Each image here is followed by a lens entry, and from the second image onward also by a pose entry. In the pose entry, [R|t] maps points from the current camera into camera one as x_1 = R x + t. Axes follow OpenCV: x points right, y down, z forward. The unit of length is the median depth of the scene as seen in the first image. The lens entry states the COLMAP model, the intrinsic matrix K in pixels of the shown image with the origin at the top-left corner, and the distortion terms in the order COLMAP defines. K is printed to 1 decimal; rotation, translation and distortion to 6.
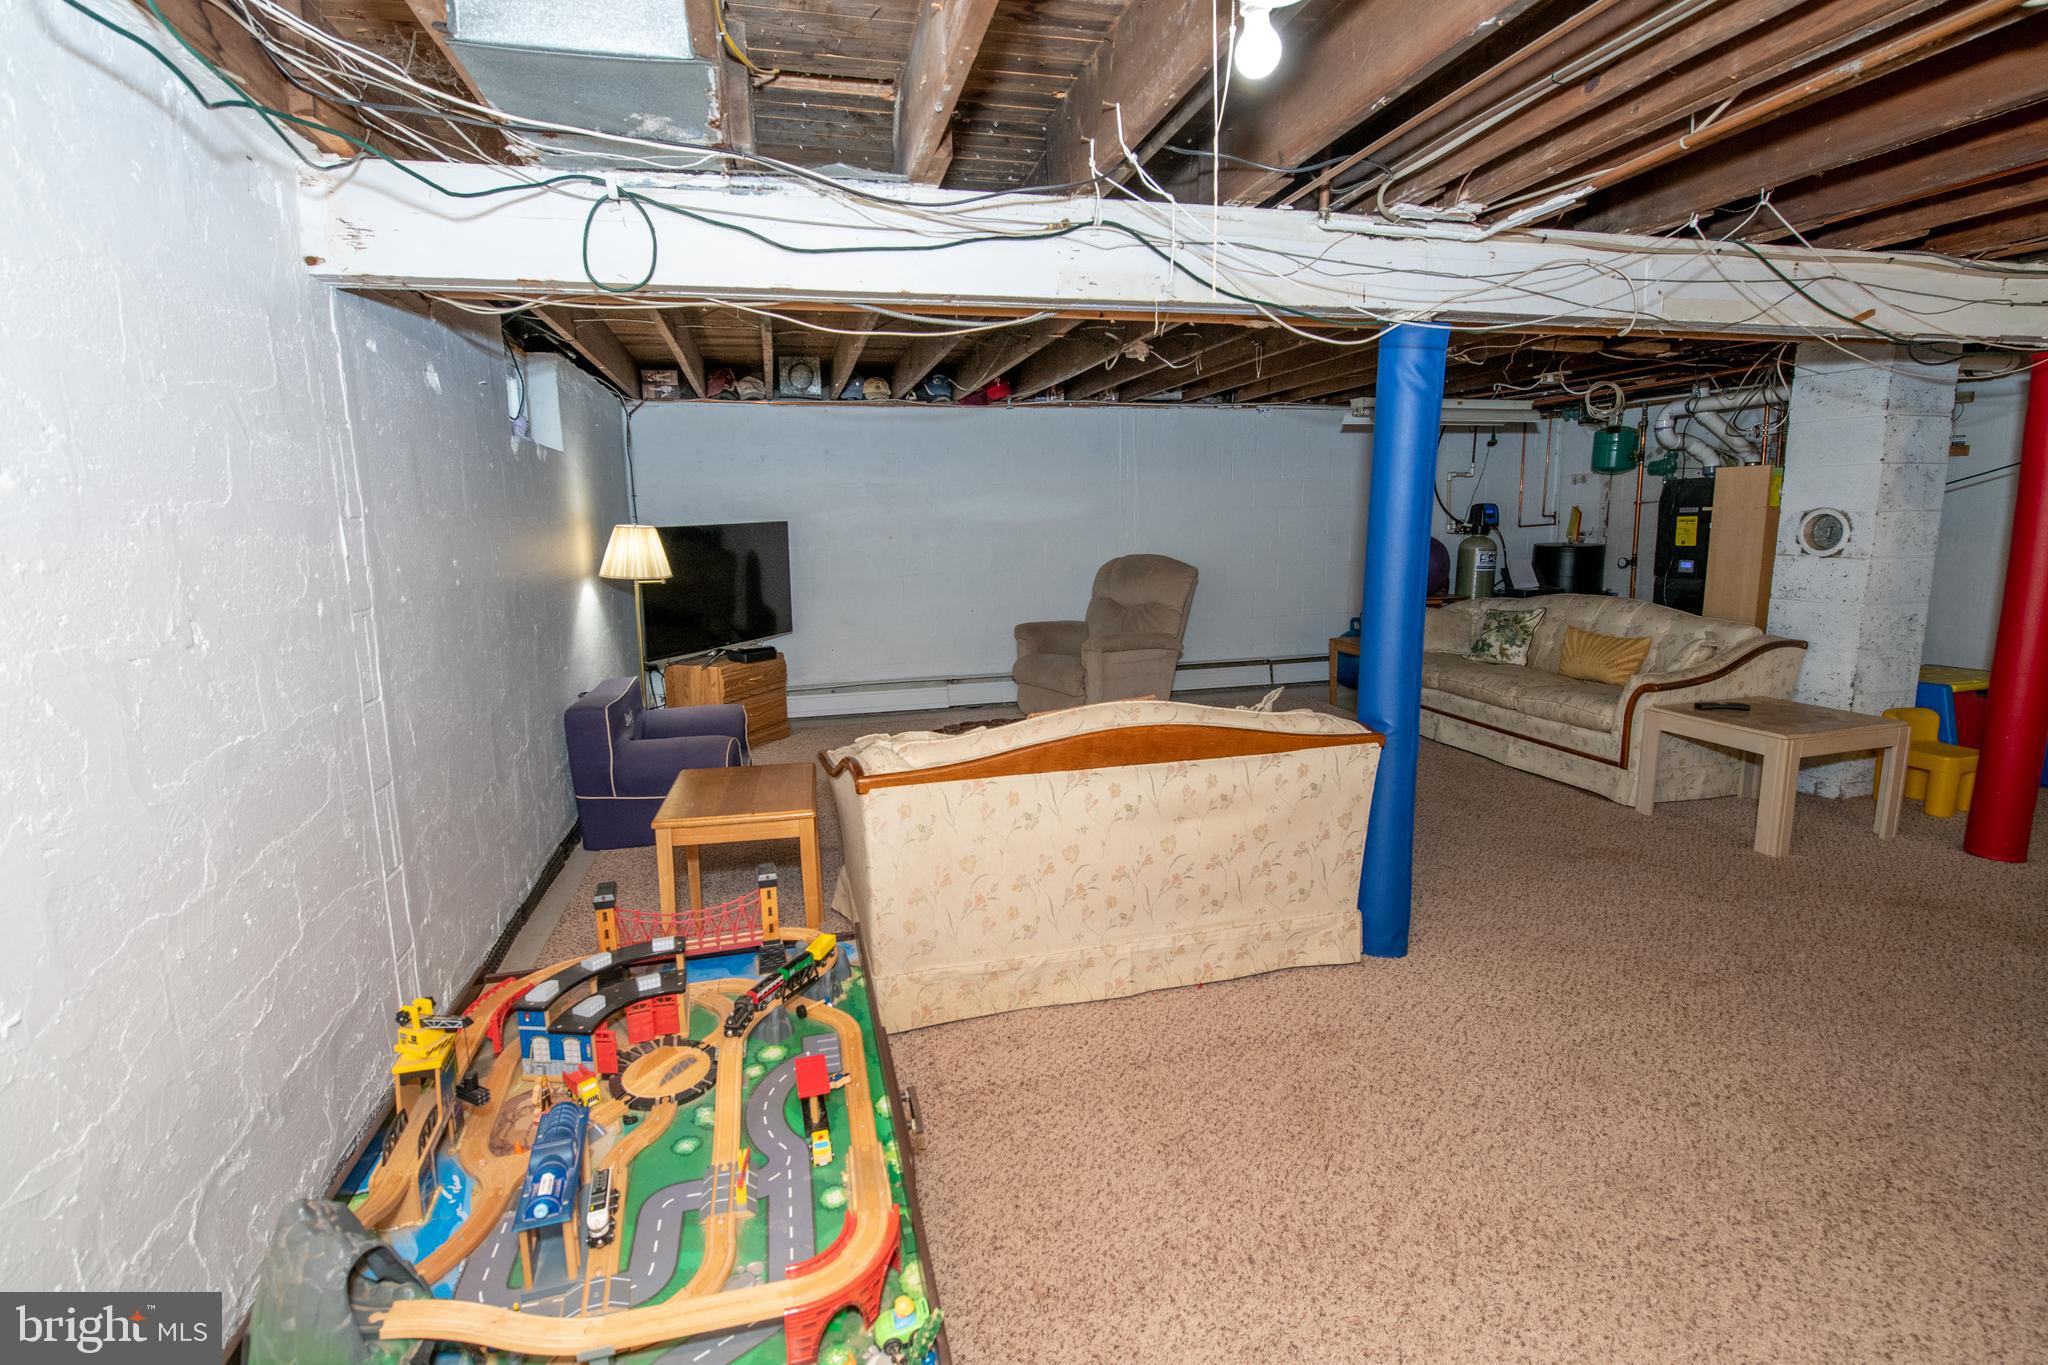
lens RADIAL K [[923.8, 0, 993.8], [0, 923.8, 655.6], [0, 0, 1]] dist [-0.014624, -0.000271]
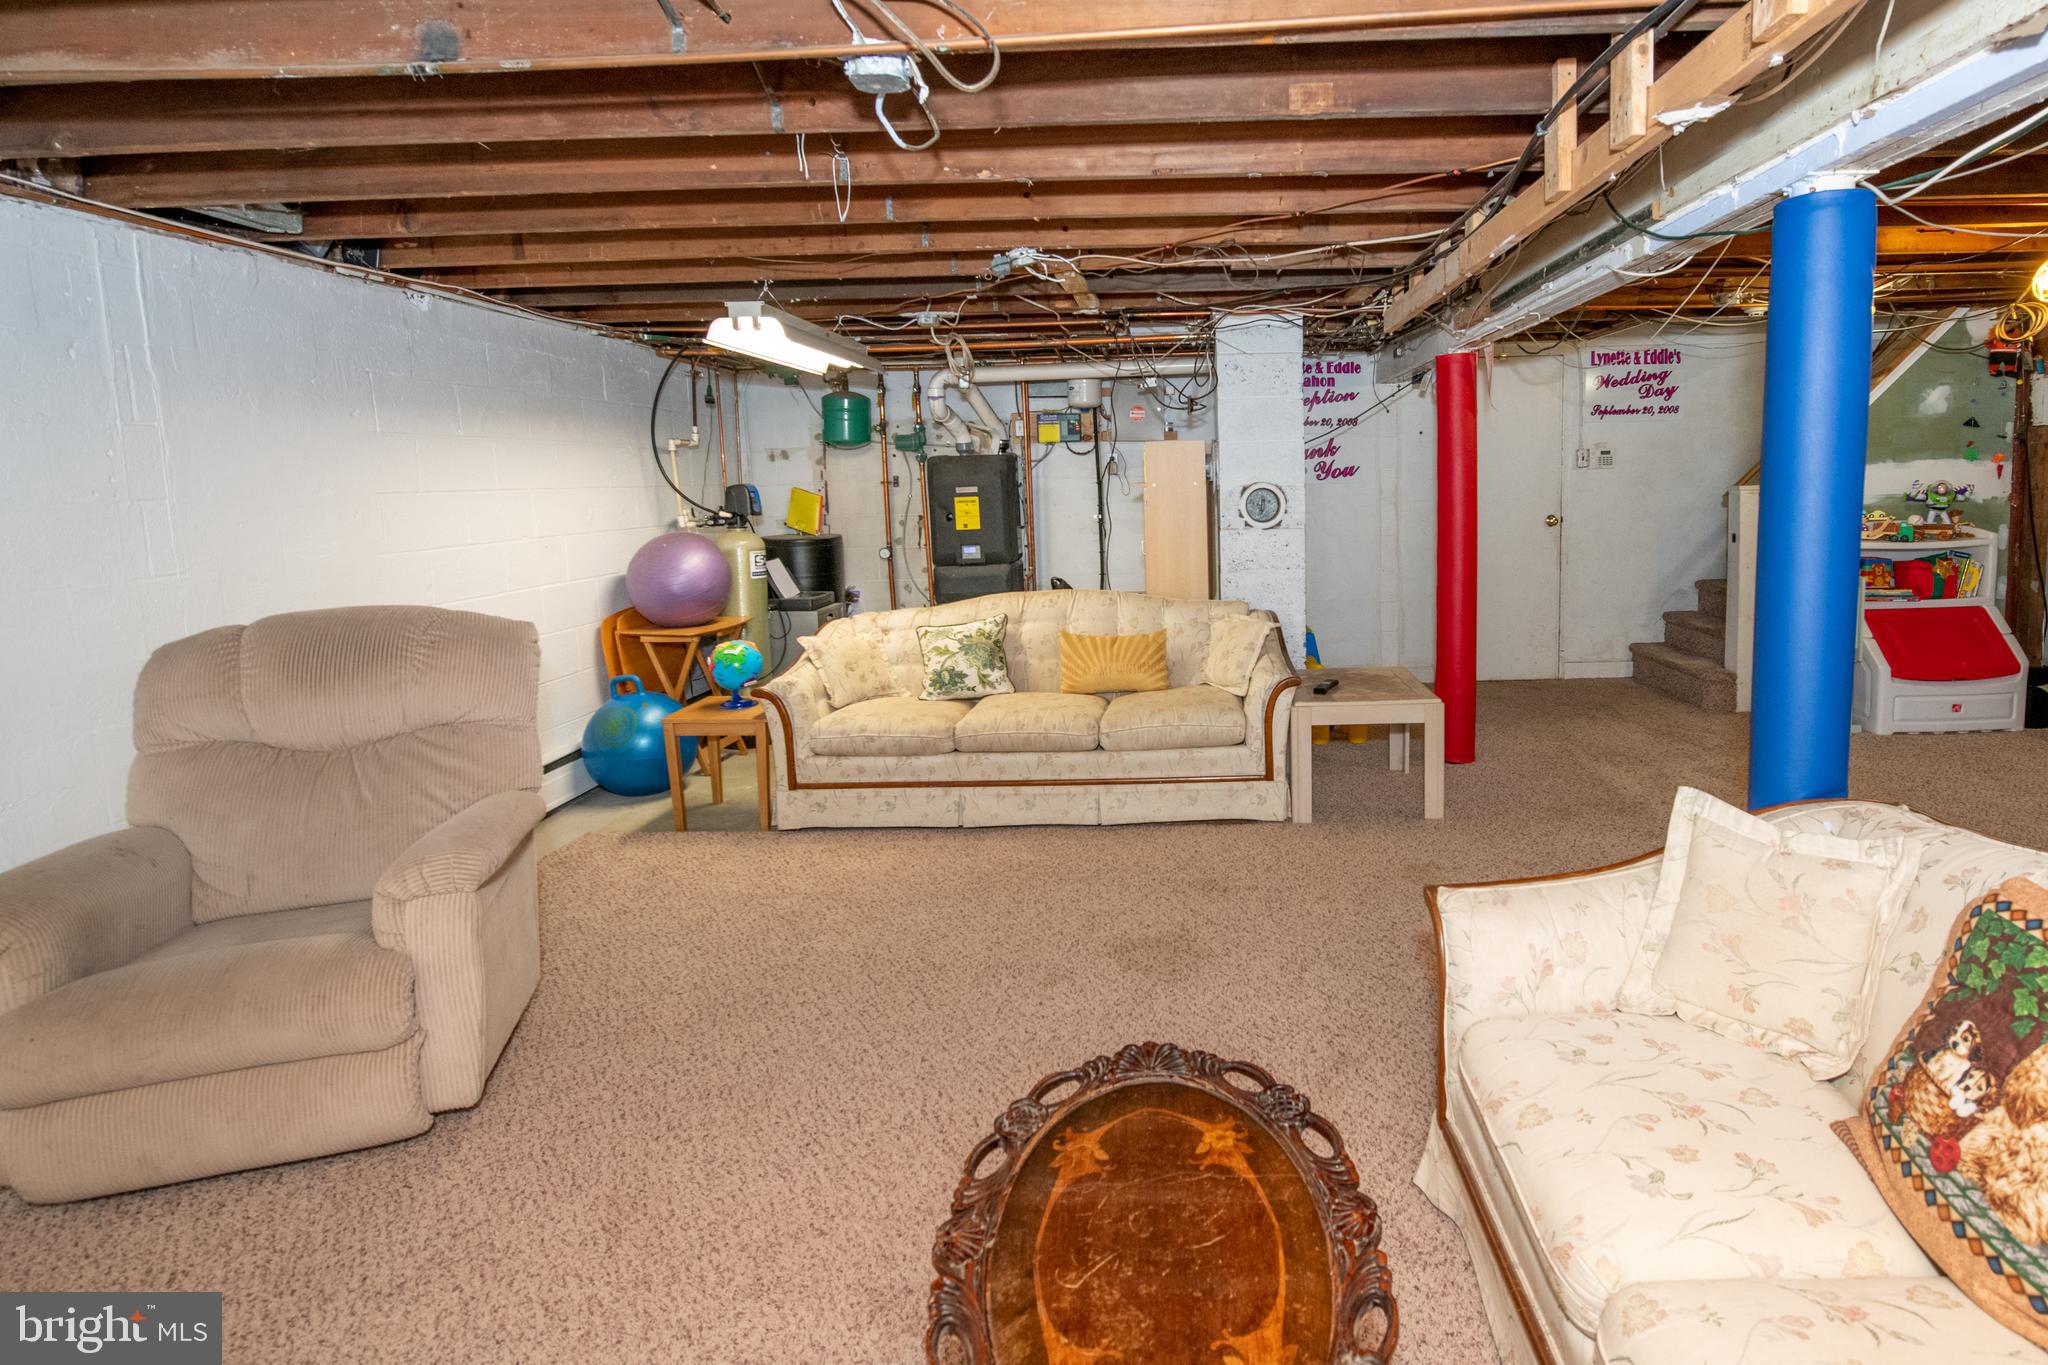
lens RADIAL K [[923.8, 0, 993.8], [0, 923.8, 655.6], [0, 0, 1]] dist [-0.014624, -0.000271]
pose [[0.221567, -0.158194, 0.962228, -0.140942], [0.162709, 0.978918, 0.123472, -0.106627], [-0.961475, 0.129206, 0.242635, 0.768939]]
